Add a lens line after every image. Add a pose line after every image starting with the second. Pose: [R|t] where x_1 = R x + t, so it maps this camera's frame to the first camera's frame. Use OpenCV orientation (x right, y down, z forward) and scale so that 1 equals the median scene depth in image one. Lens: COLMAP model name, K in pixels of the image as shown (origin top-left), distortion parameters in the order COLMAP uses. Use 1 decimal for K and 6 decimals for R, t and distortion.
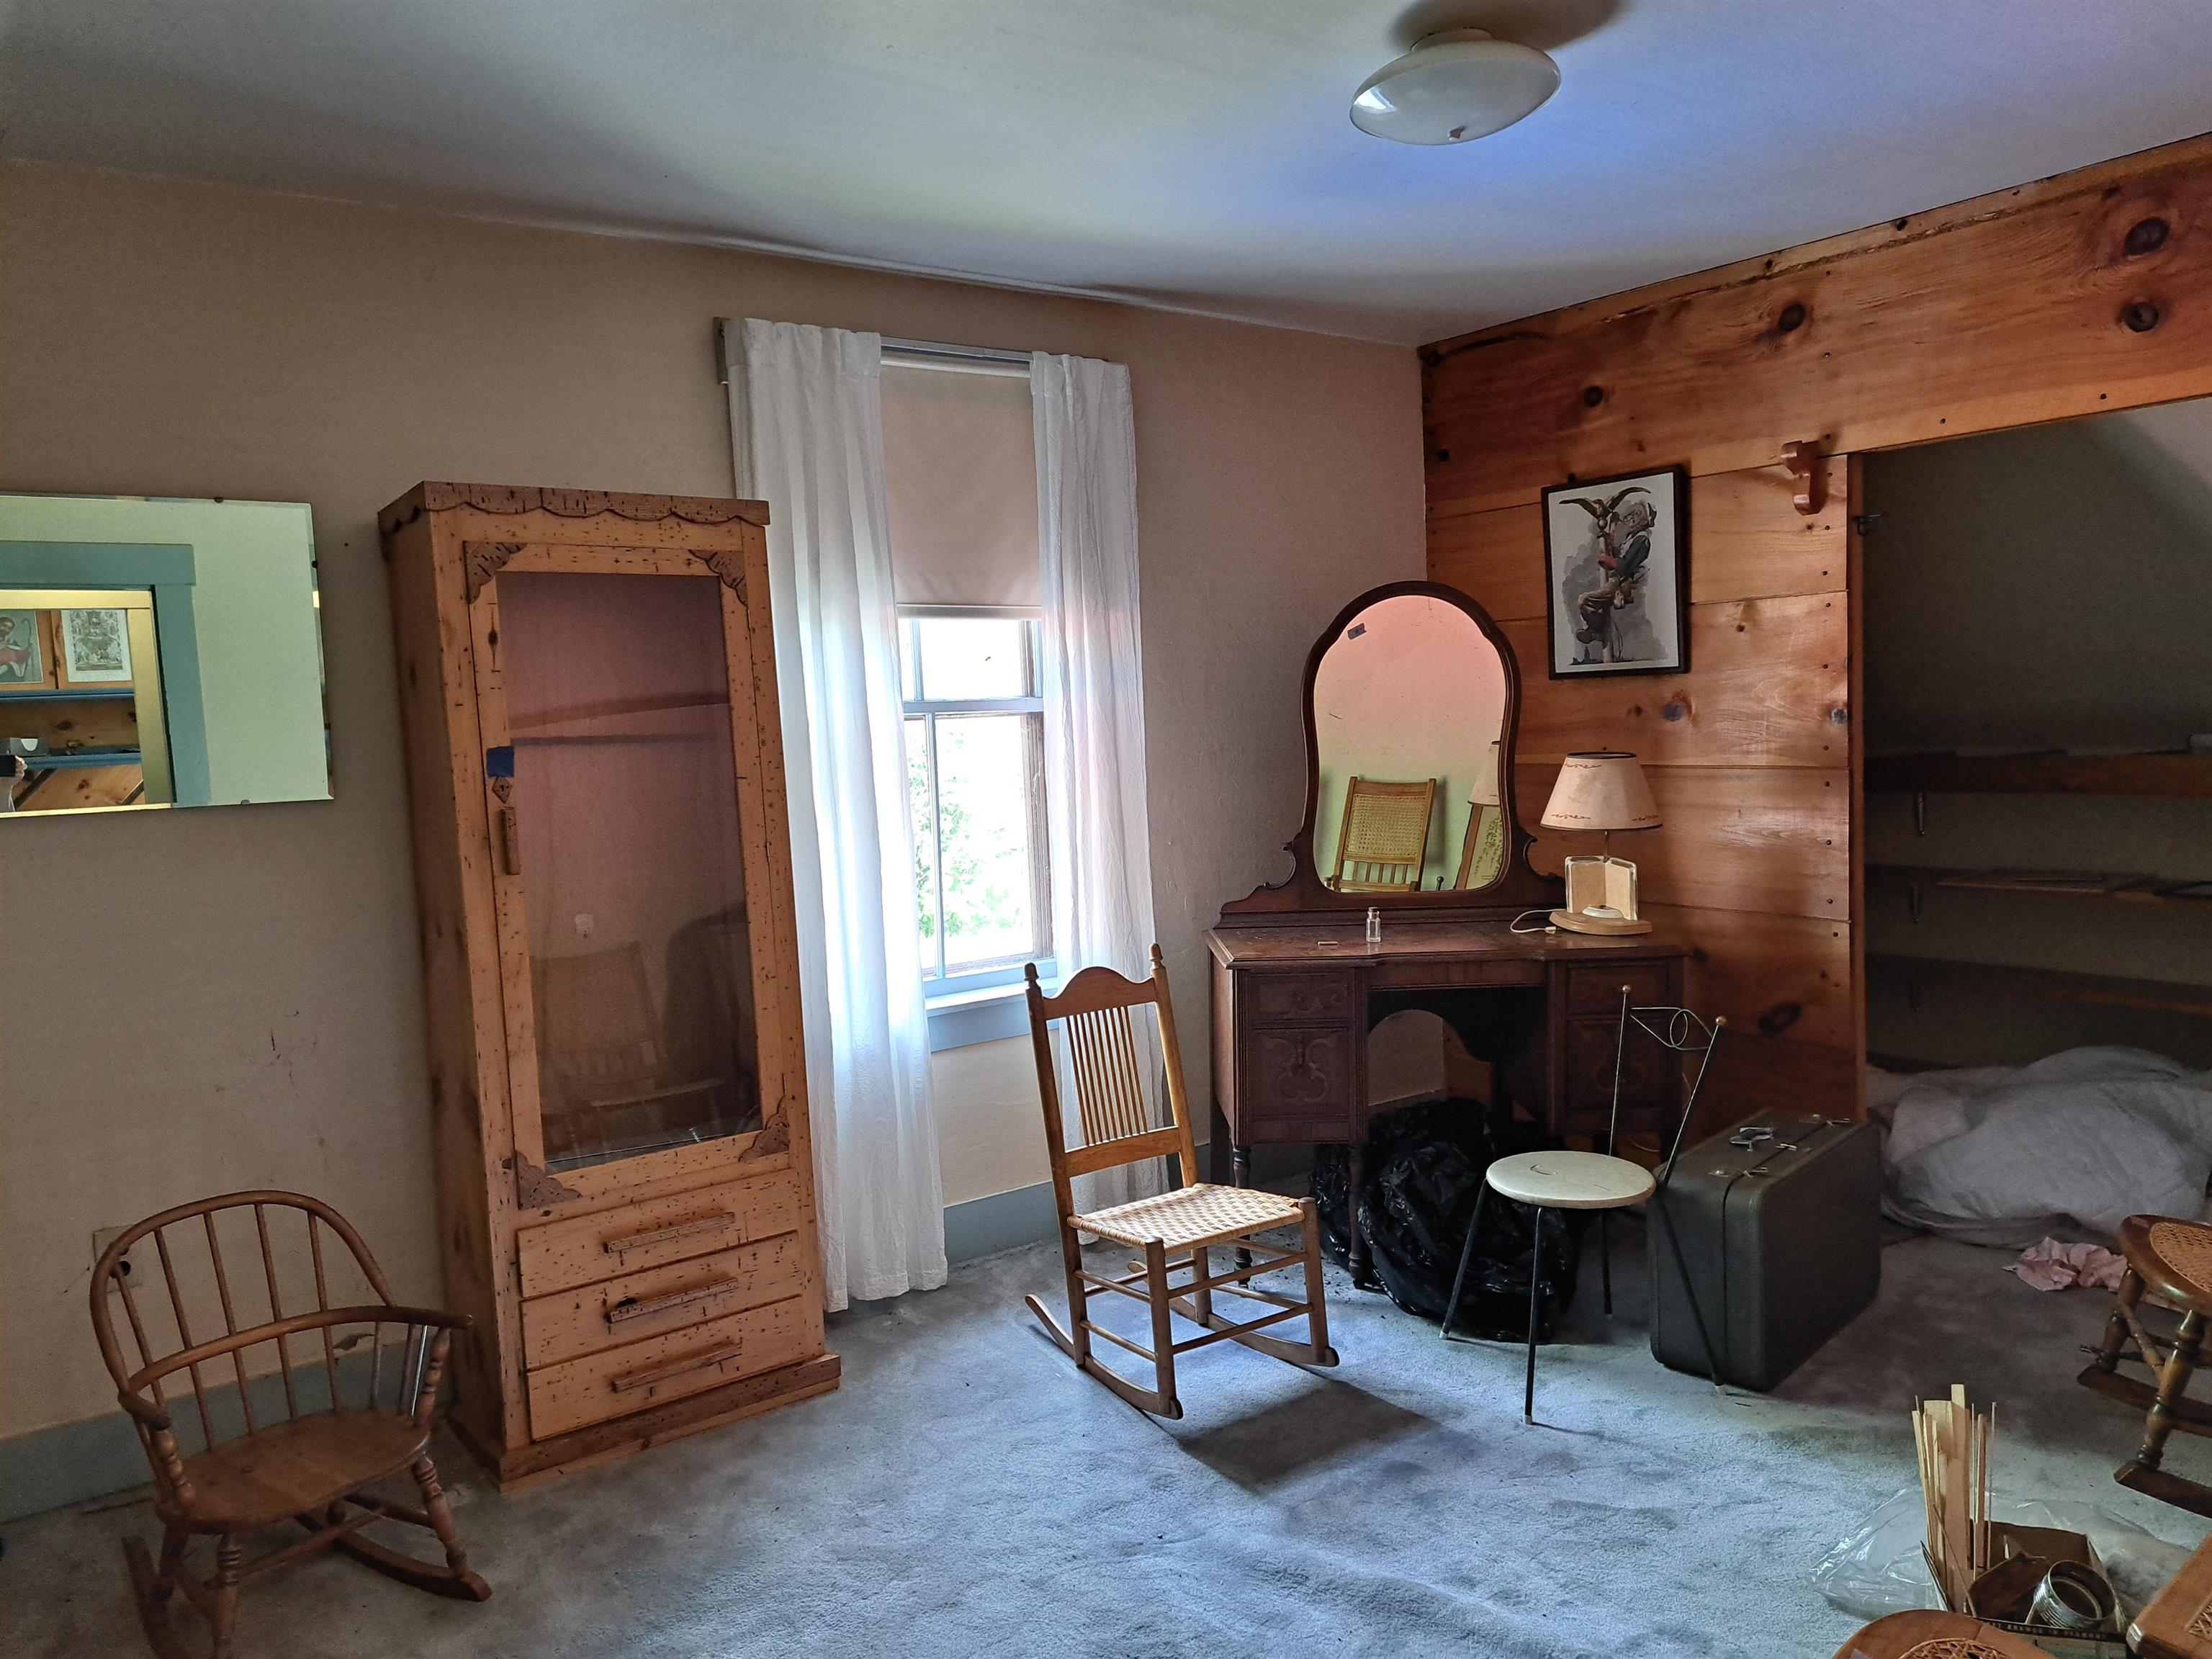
lens RADIAL K [[1559.3, 0, 1106.0], [0, 1559.3, 829.5], [0, 0, 1]] dist [0.001033, -0.023457]
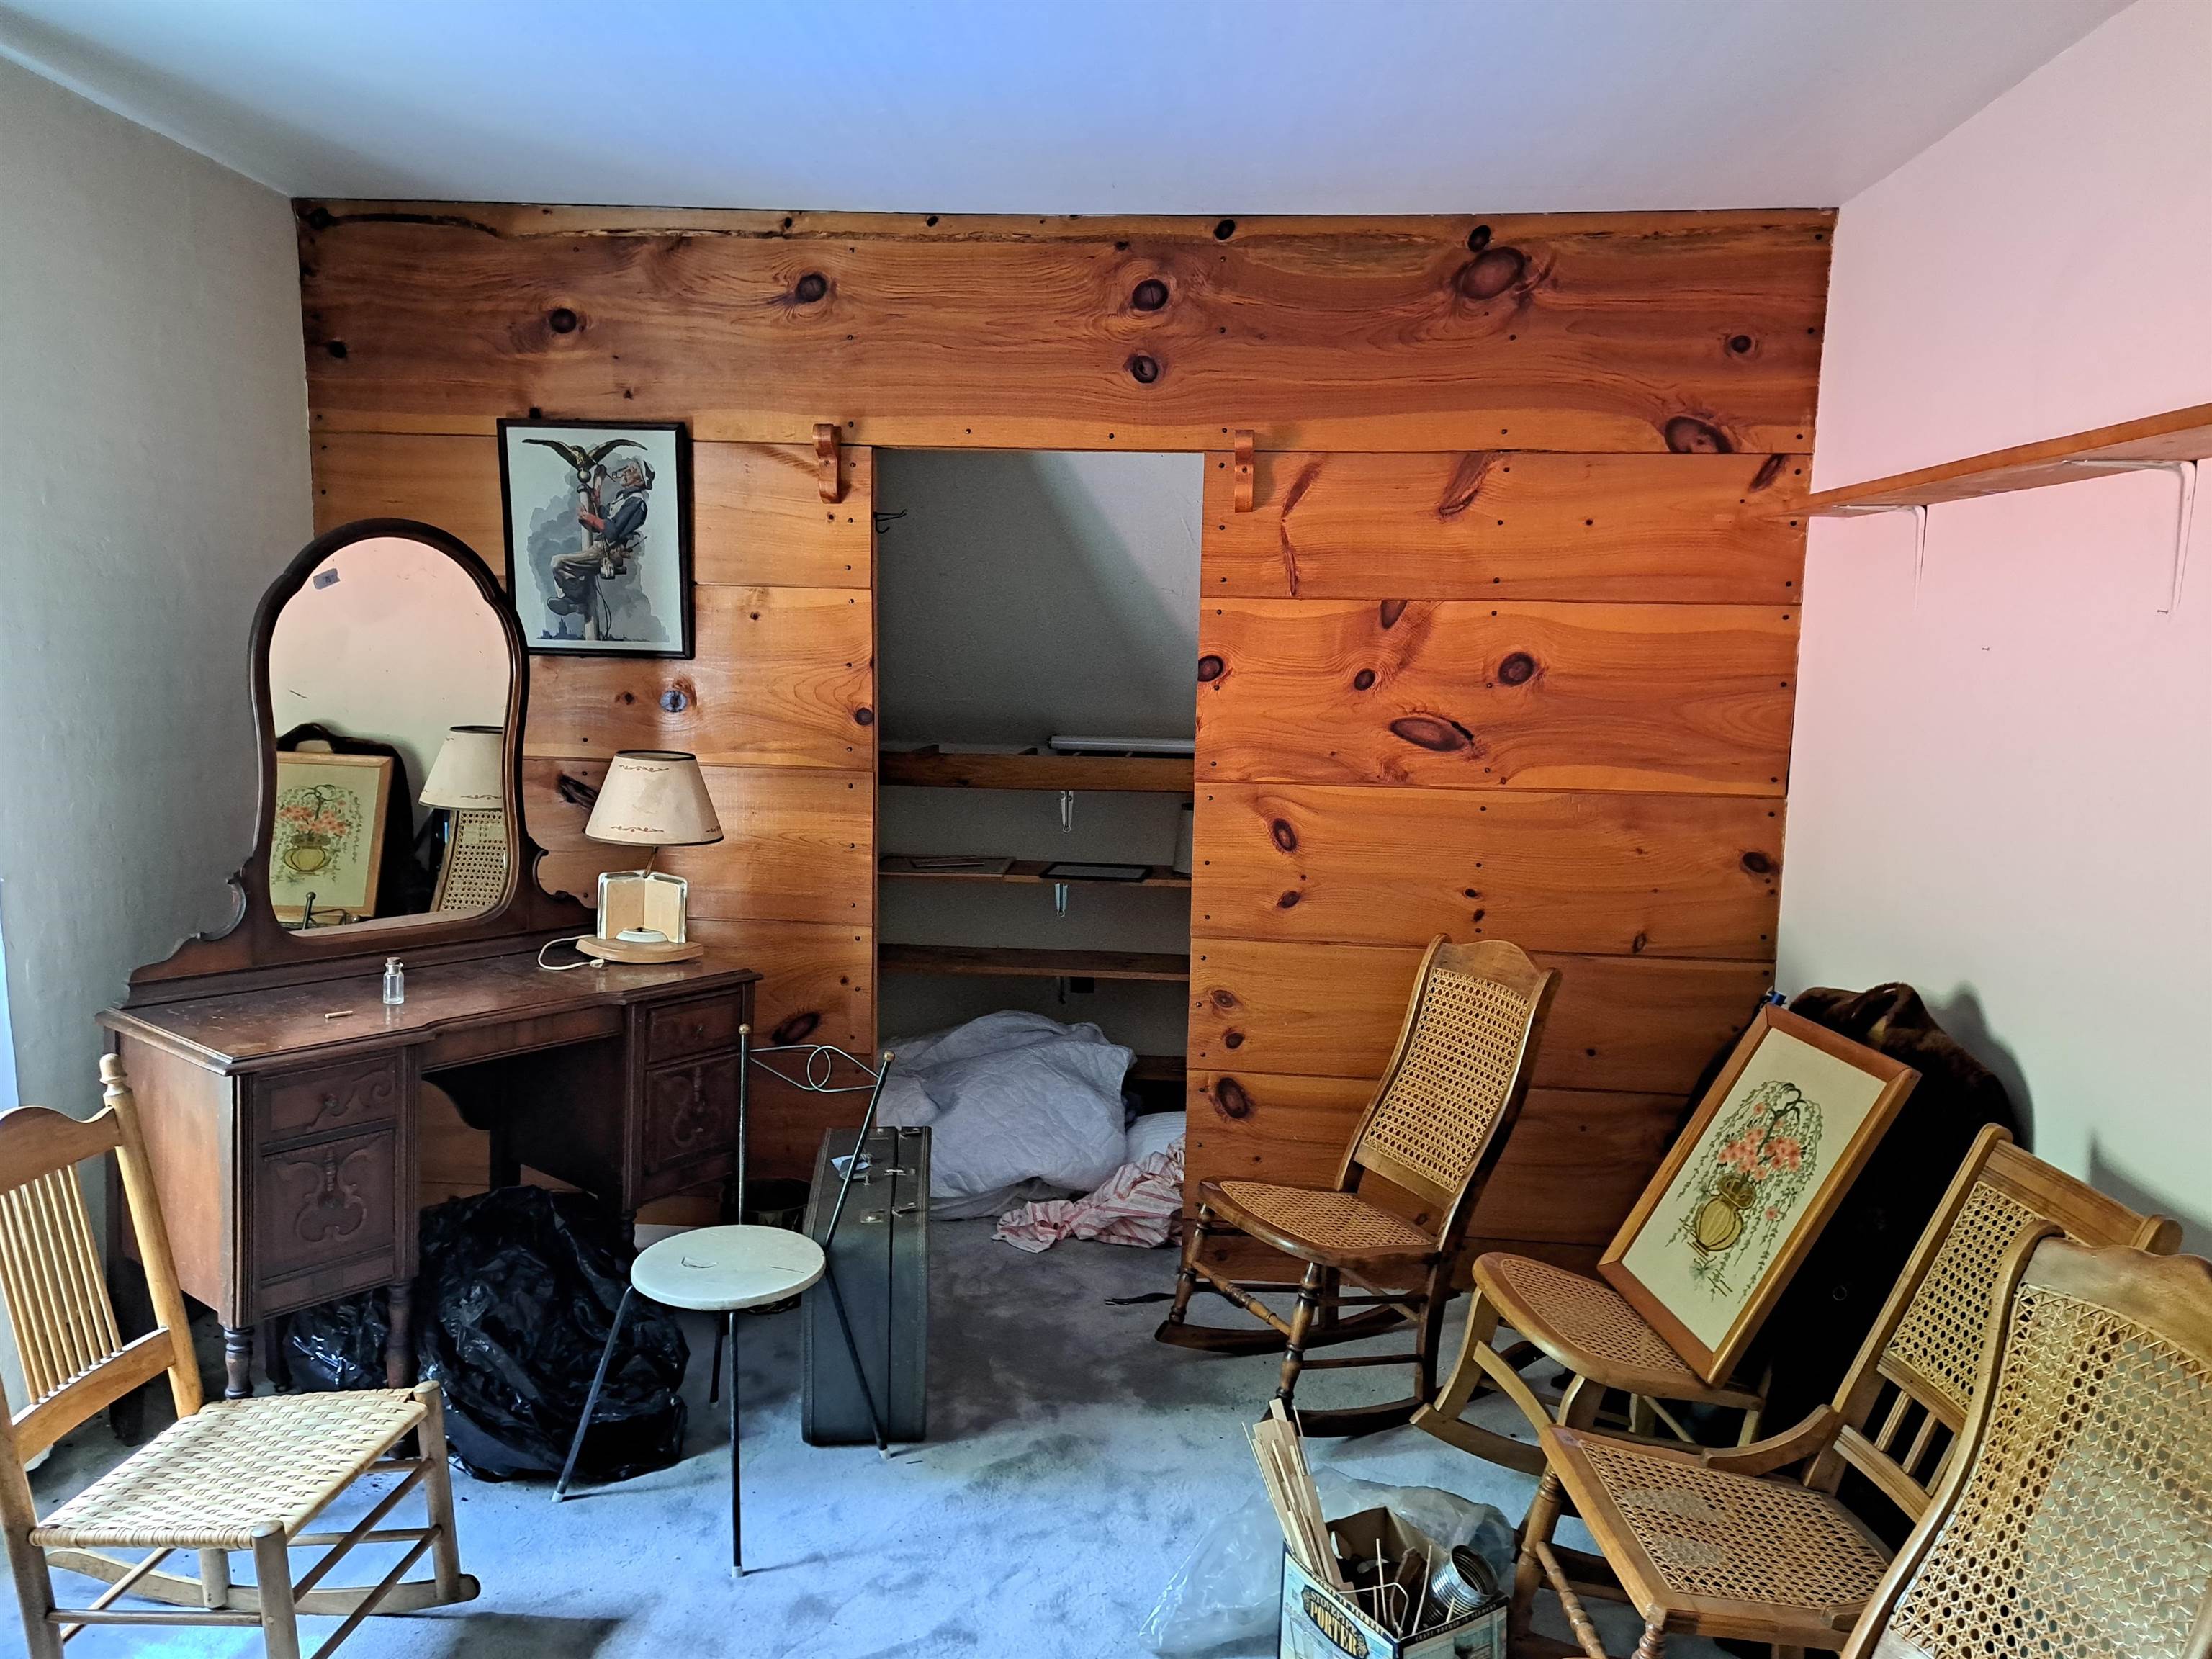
lens RADIAL K [[1567.0, 0, 1106.0], [0, 1567.0, 829.5], [0, 0, 1]] dist [0.059303, -0.069111]
pose [[0.635742, -0.033284, 0.771184, -0.194138], [0.005741, 0.999246, 0.038395, -0.038688], [-0.771880, -0.019982, 0.635454, 0.255122]]
